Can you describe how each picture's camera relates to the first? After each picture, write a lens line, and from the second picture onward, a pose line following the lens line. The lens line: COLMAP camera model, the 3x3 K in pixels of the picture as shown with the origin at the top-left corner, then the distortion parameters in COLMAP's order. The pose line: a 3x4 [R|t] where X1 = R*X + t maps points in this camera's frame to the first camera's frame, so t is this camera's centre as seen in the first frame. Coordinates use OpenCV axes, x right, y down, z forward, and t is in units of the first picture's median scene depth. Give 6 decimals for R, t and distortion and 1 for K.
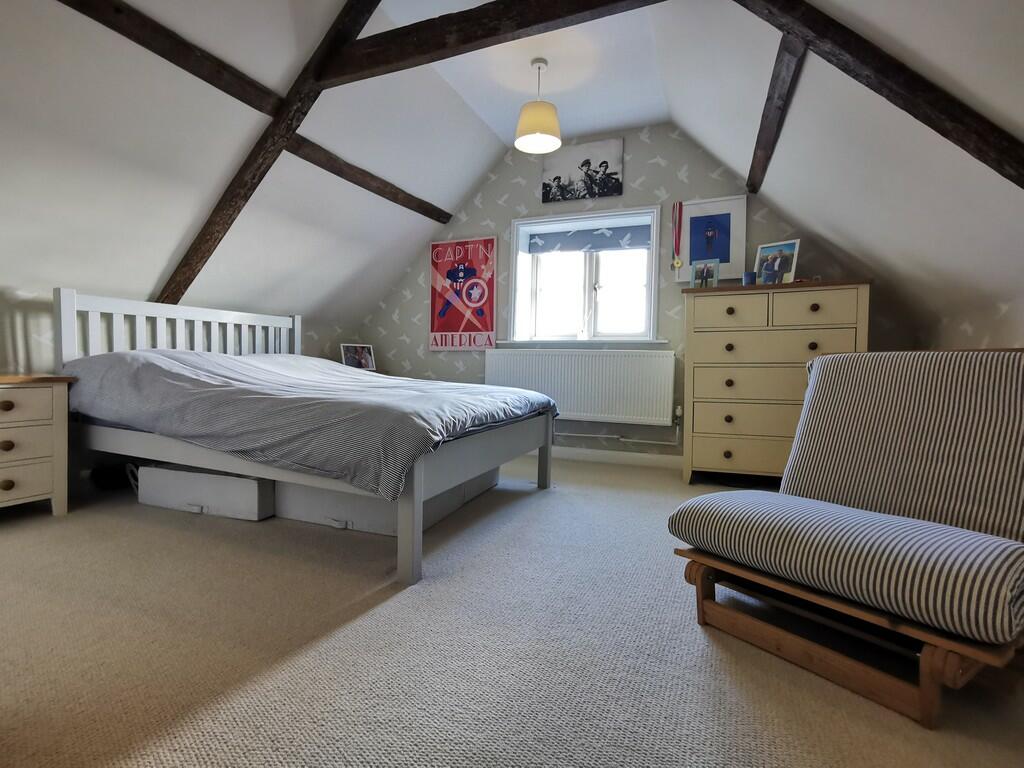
lens RADIAL K [[493.3, 0, 508.7], [0, 493.3, 387.0], [0, 0, 1]] dist [-0.028747, 0.024896]
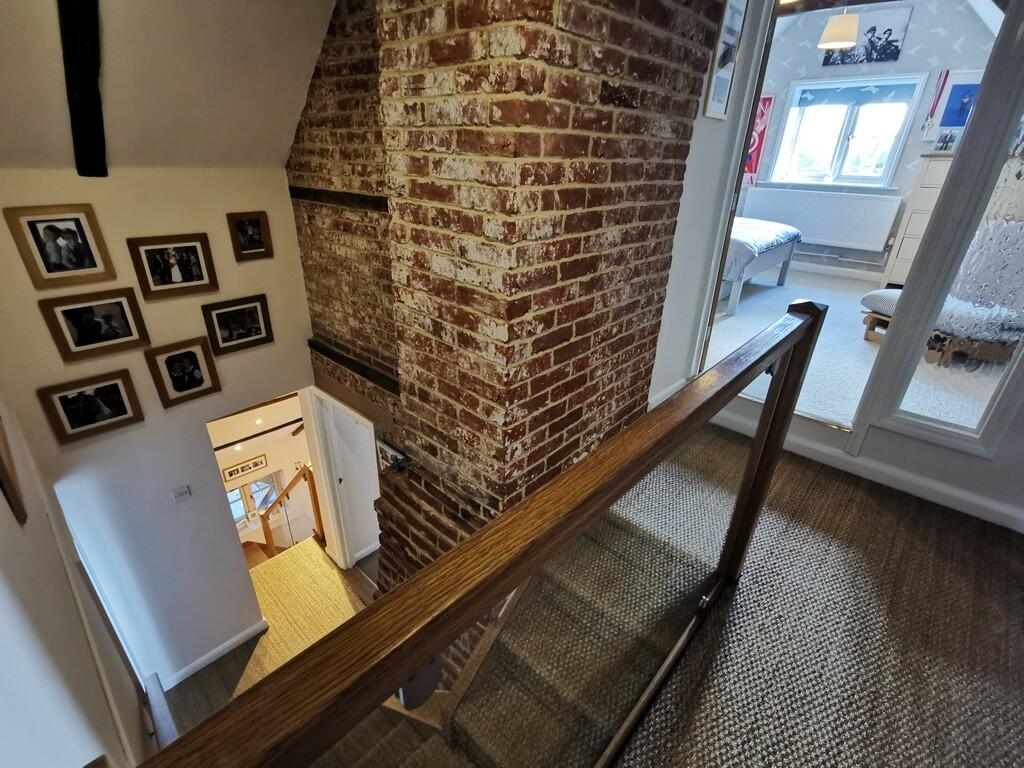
lens RADIAL K [[479.4, 0, 477.7], [0, 479.4, 405.4], [0, 0, 1]] dist [0.002099, -0.009102]
pose [[0.932673, 0.152933, -0.326699, -0.245227], [-0.000949, 0.906717, 0.421738, -0.098296], [0.360721, -0.393034, 0.845816, -0.779490]]
